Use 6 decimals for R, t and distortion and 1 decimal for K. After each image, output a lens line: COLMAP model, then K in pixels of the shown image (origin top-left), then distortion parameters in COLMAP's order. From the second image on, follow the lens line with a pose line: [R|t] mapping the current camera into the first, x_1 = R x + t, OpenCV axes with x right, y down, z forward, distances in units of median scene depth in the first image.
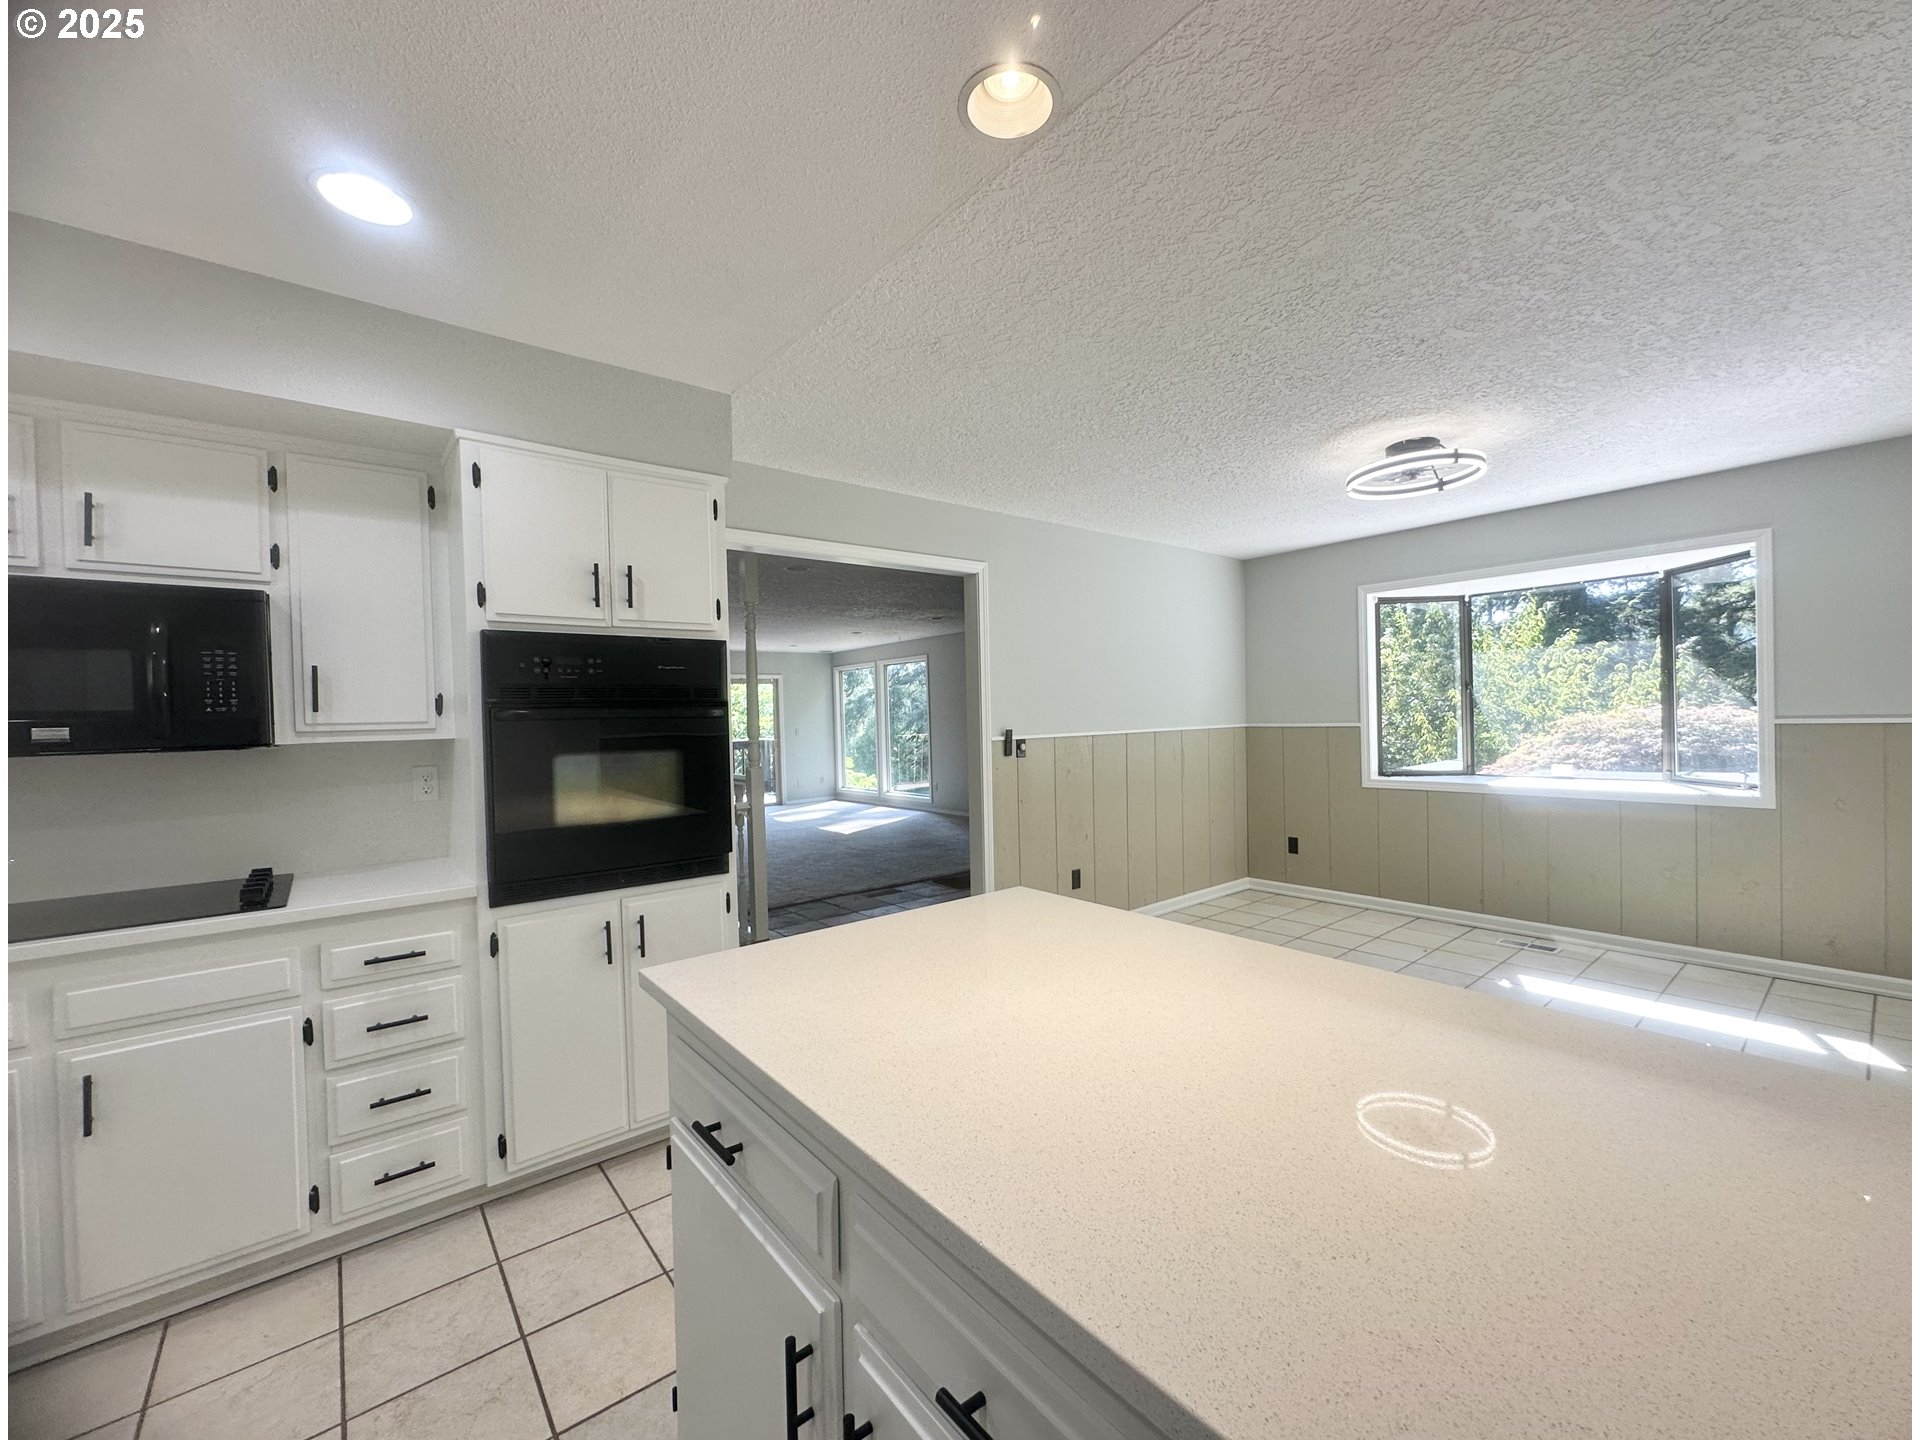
lens RADIAL K [[775.4, 0, 958.3], [0, 775.4, 728.1], [0, 0, 1]] dist [-0.001037, 0.000567]
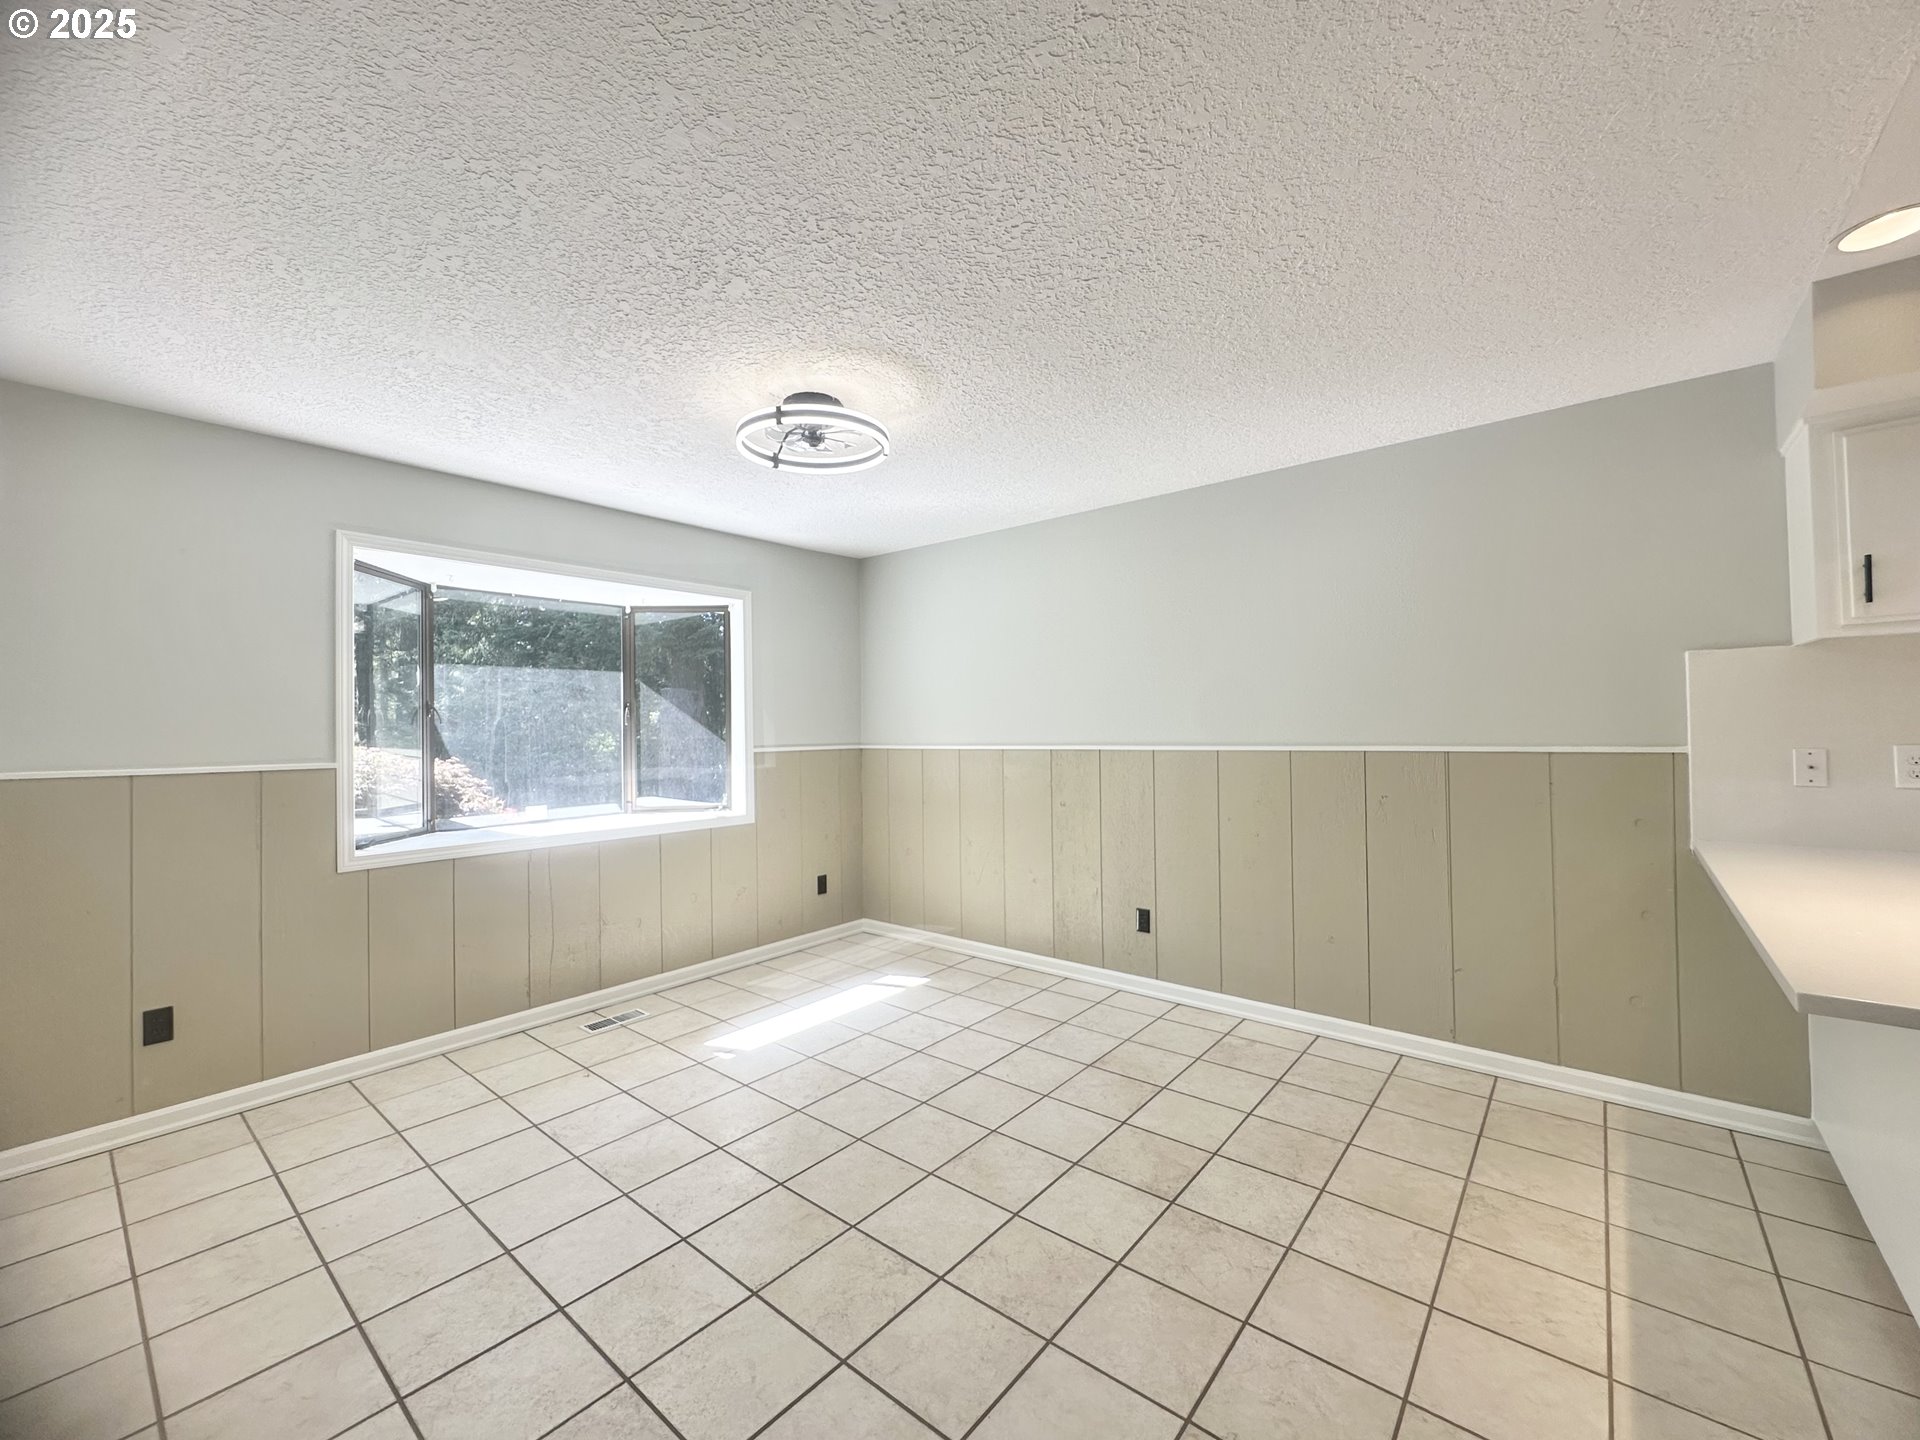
lens RADIAL K [[775.4, 0, 958.7], [0, 775.4, 718.4], [0, 0, 1]] dist [-0.001037, 0.000567]
pose [[-0.198089, 0.044066, 0.979193, -0.339364], [0.035530, 0.998655, -0.037754, -0.002272], [-0.979540, 0.027312, -0.199389, 1.550626]]
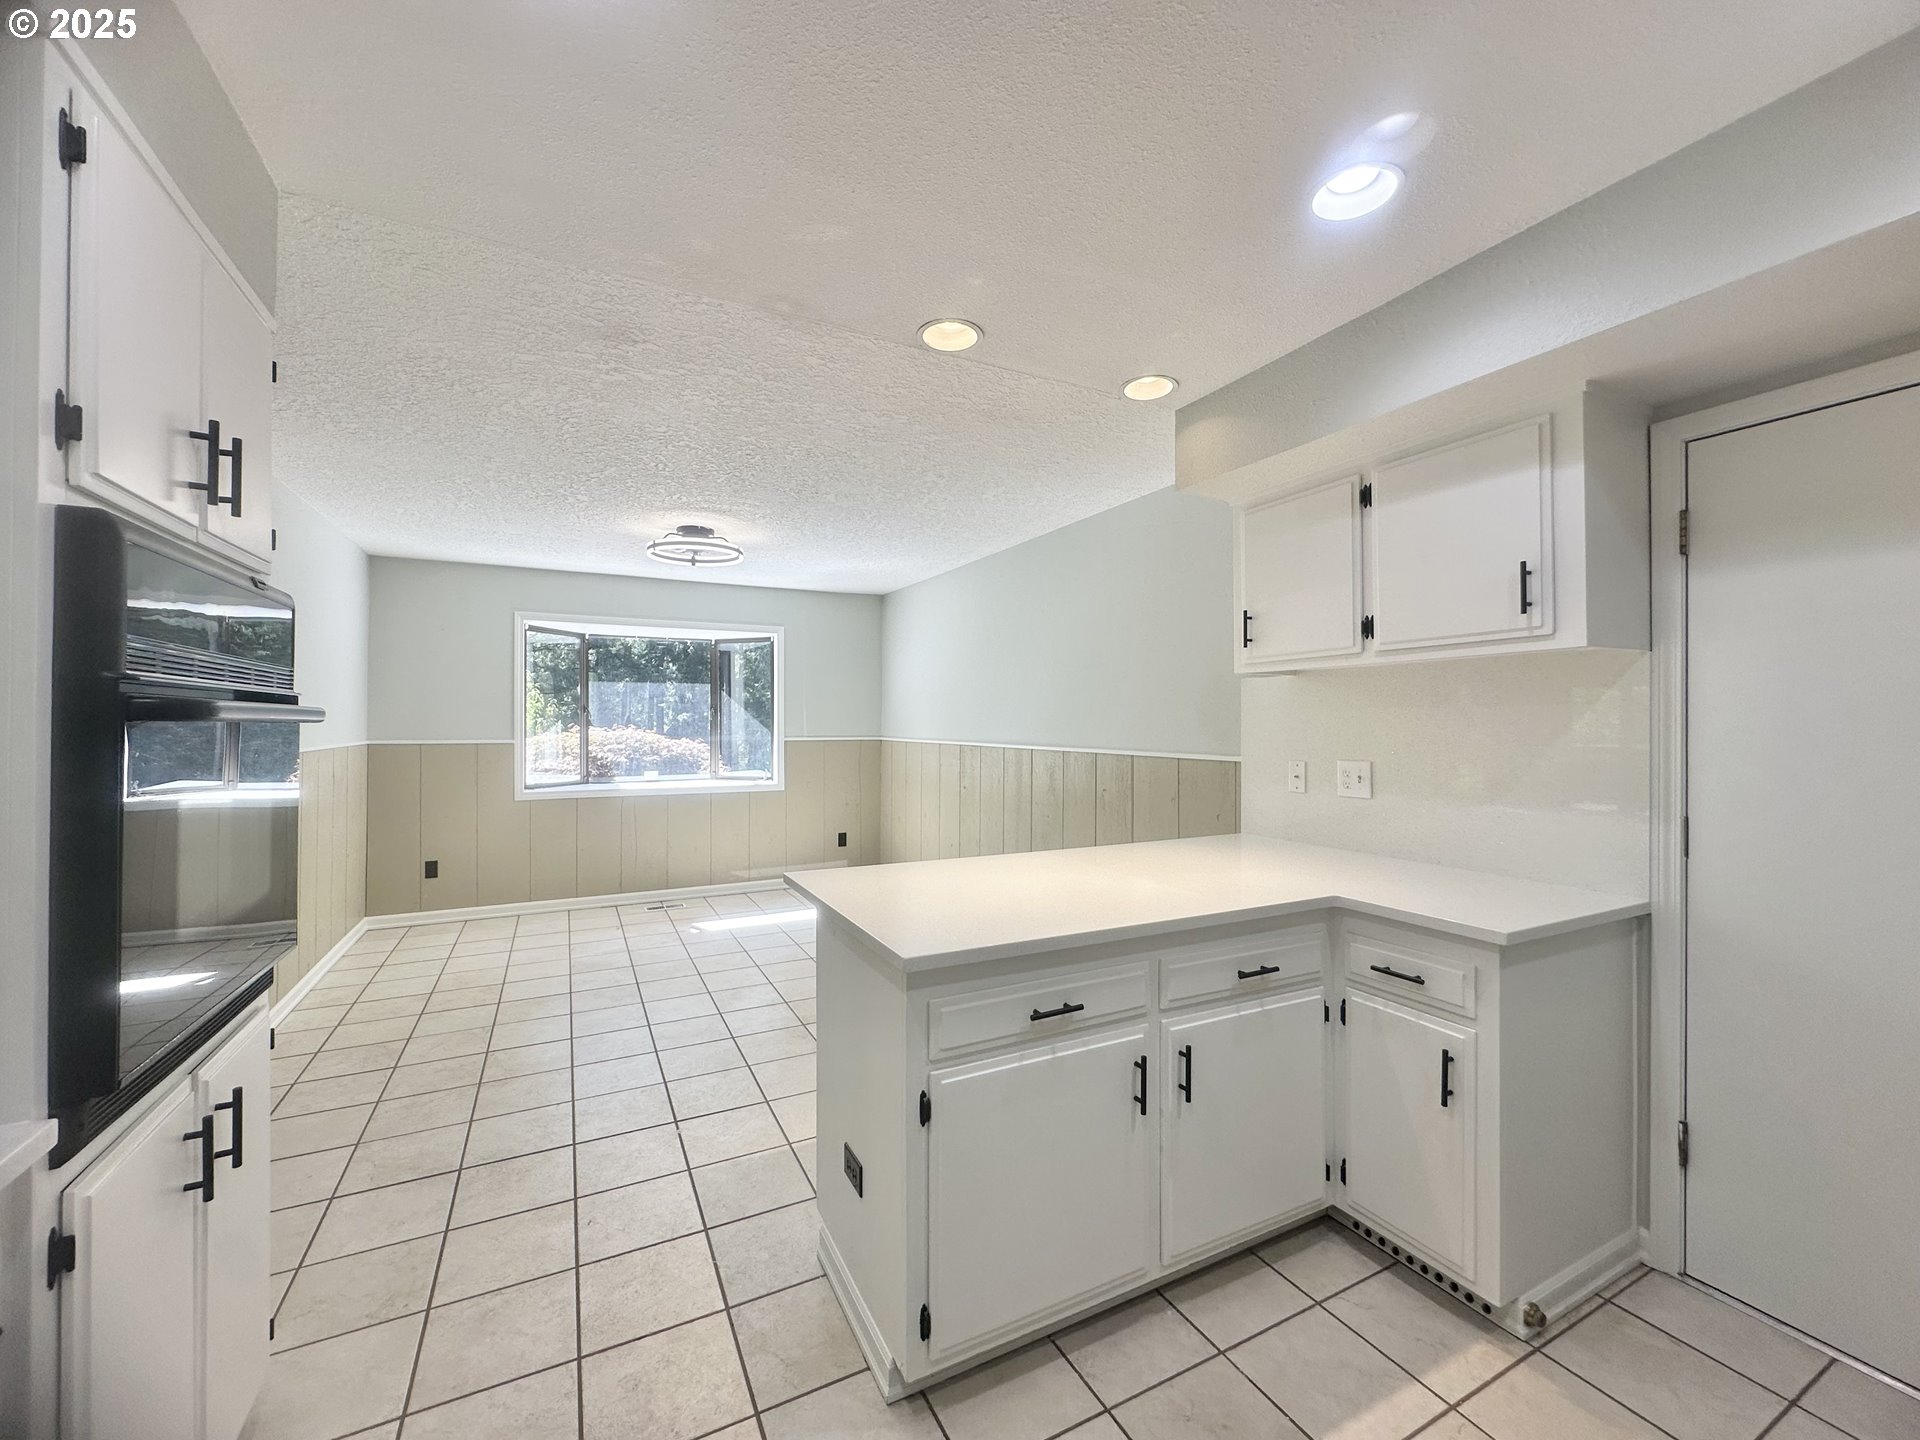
lens RADIAL K [[775.4, 0, 964.1], [0, 775.4, 719.1], [0, 0, 1]] dist [-0.001037, 0.000567]
pose [[0.201436, 0.029346, 0.979062, -0.927344], [0.007856, 0.999471, -0.031574, 0.007208], [-0.979470, 0.014052, 0.201099, 0.437231]]
